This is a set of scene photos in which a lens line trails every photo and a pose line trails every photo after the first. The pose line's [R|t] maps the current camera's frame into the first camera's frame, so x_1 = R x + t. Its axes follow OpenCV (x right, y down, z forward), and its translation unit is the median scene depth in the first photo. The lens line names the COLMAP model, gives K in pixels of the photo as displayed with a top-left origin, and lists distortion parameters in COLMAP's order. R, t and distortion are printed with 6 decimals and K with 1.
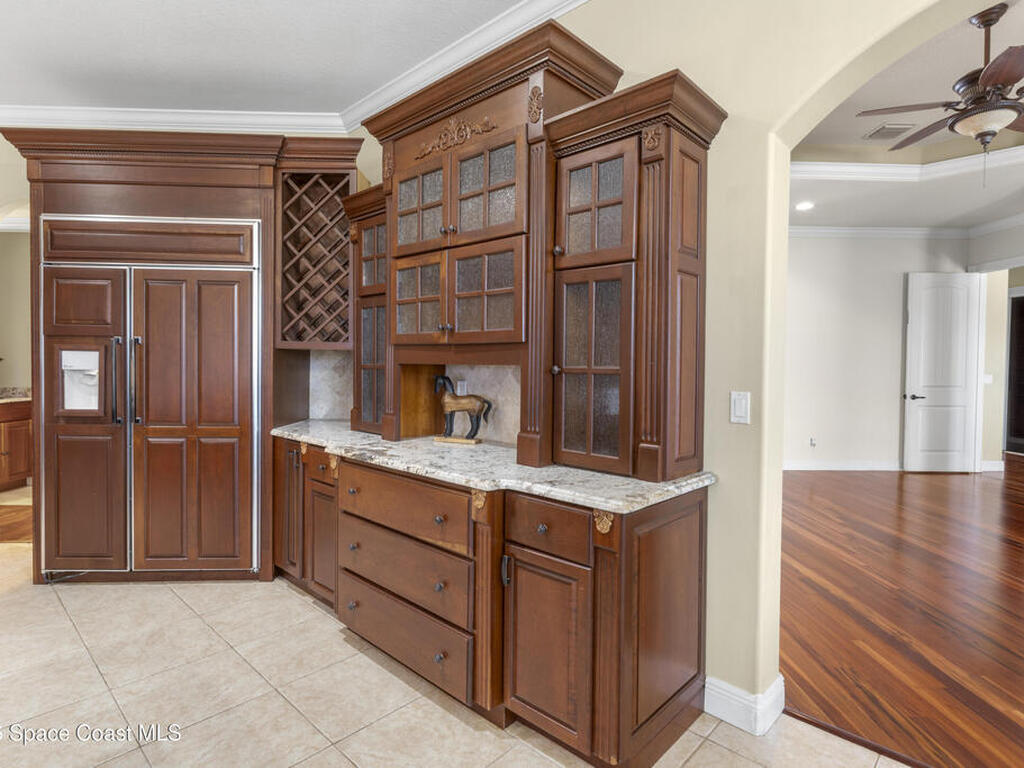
lens RADIAL K [[553.9, 0, 511.5], [0, 553.9, 376.6], [0, 0, 1]] dist [-0.000696, -0.000982]
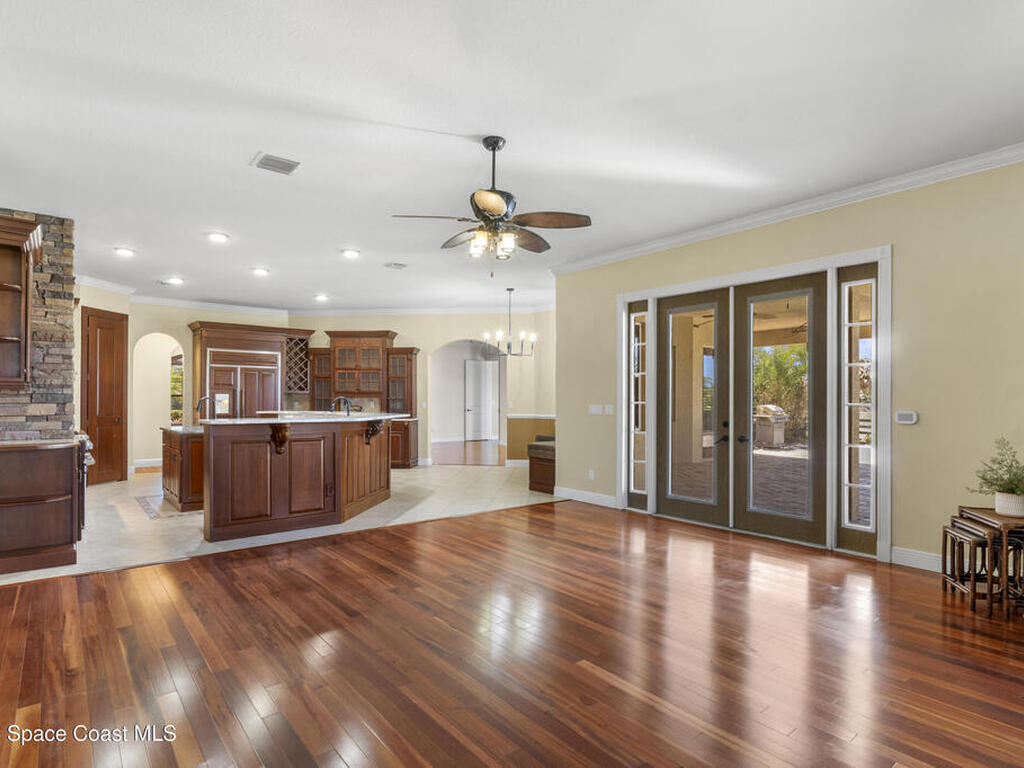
lens RADIAL K [[554.2, 0, 511.7], [0, 554.2, 402.1], [0, 0, 1]] dist [-0.000965, -0.000308]
pose [[0.795236, -0.008778, 0.606237, -0.856941], [0.017597, 0.999808, -0.008607, 0.034297], [-0.606045, 0.017513, 0.795237, -1.502948]]
